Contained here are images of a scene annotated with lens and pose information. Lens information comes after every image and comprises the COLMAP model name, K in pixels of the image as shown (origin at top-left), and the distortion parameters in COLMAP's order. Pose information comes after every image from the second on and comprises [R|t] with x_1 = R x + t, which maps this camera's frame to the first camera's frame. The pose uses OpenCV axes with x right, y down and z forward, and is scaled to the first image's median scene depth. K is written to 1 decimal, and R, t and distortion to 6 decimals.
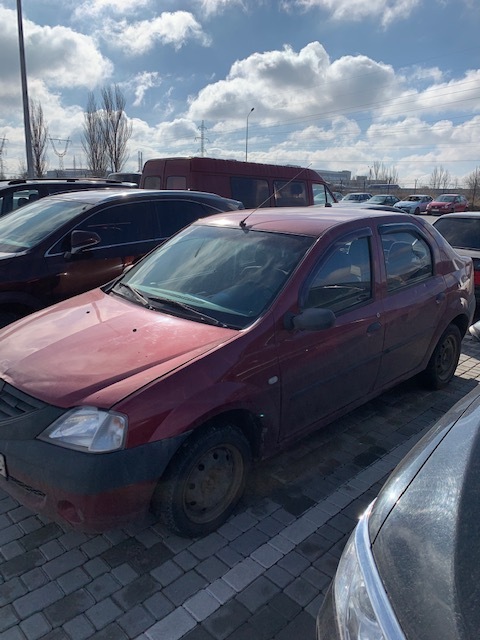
lens RADIAL K [[481.3, 0, 240.0], [0, 481.3, 320.0], [0, 0, 1]] dist [-0.003145, -0.005203]
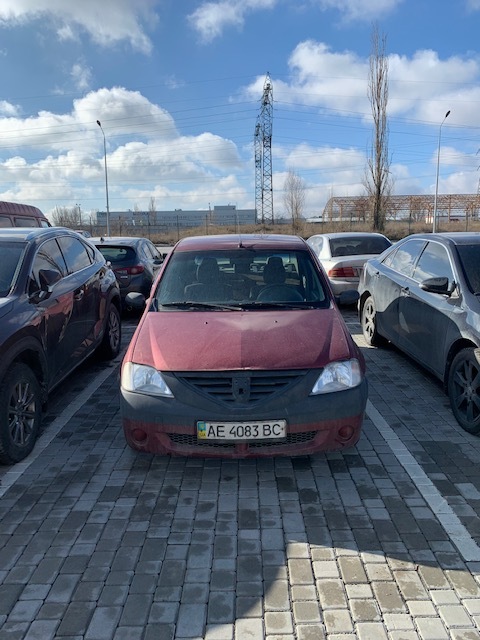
lens RADIAL K [[482.2, 0, 240.0], [0, 482.2, 320.0], [0, 0, 1]] dist [0.003805, -0.015359]
pose [[0.714368, -0.161652, 0.680842, -1.432976], [0.213291, 0.976955, 0.008165, -0.022660], [-0.666472, 0.139385, 0.732385, 0.076508]]
